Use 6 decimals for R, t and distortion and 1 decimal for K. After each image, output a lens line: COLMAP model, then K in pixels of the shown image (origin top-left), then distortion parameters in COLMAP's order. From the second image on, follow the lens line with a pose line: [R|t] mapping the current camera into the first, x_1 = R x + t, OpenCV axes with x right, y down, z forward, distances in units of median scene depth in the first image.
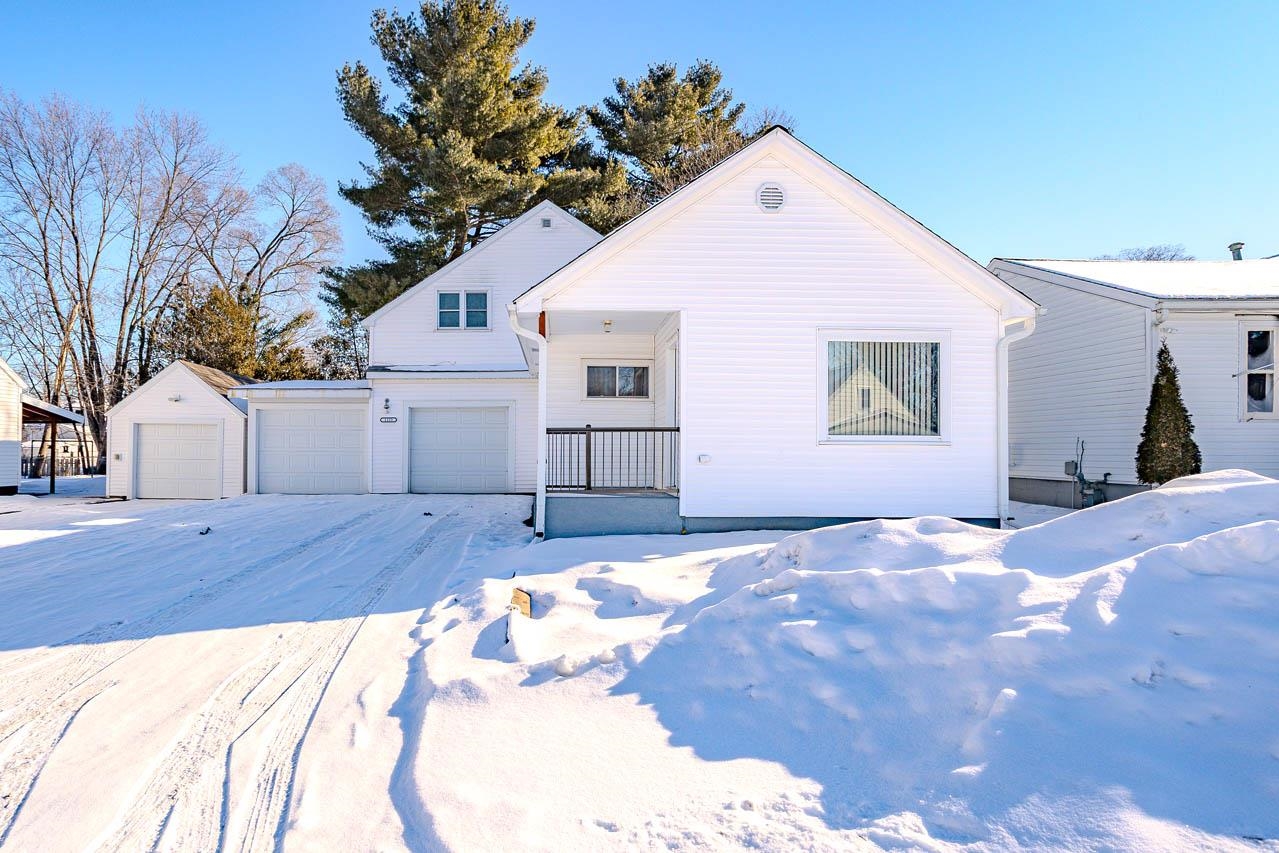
lens RADIAL K [[679.7, 0, 639.1], [0, 679.7, 436.4], [0, 0, 1]] dist [-0.003496, -0.000279]
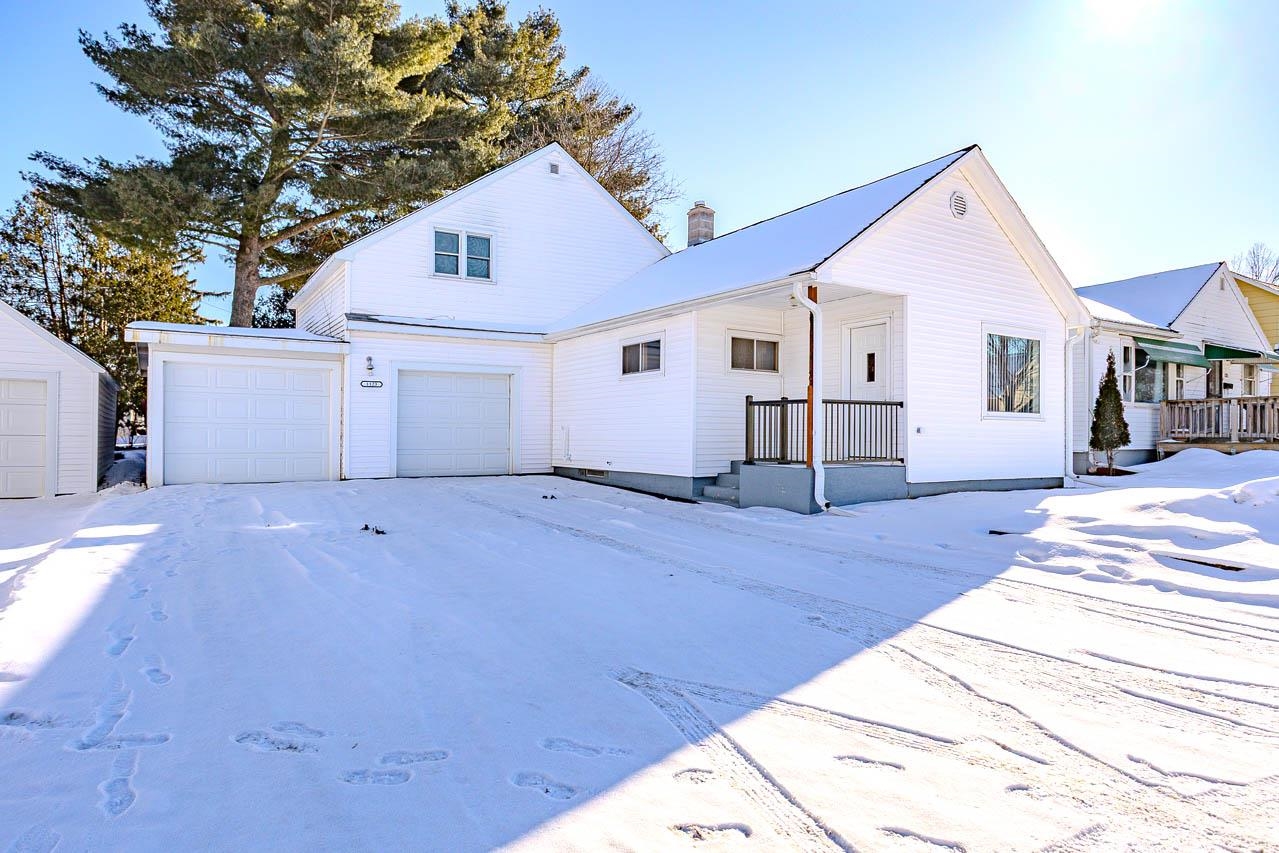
lens RADIAL K [[738.6, 0, 638.1], [0, 738.6, 422.4], [0, 0, 1]] dist [0.000405, -0.000099]
pose [[0.860917, 0.012937, 0.508580, -0.535379], [-0.014599, 0.999893, -0.000723, 0.015756], [-0.508535, -0.006802, 0.861014, 0.115320]]
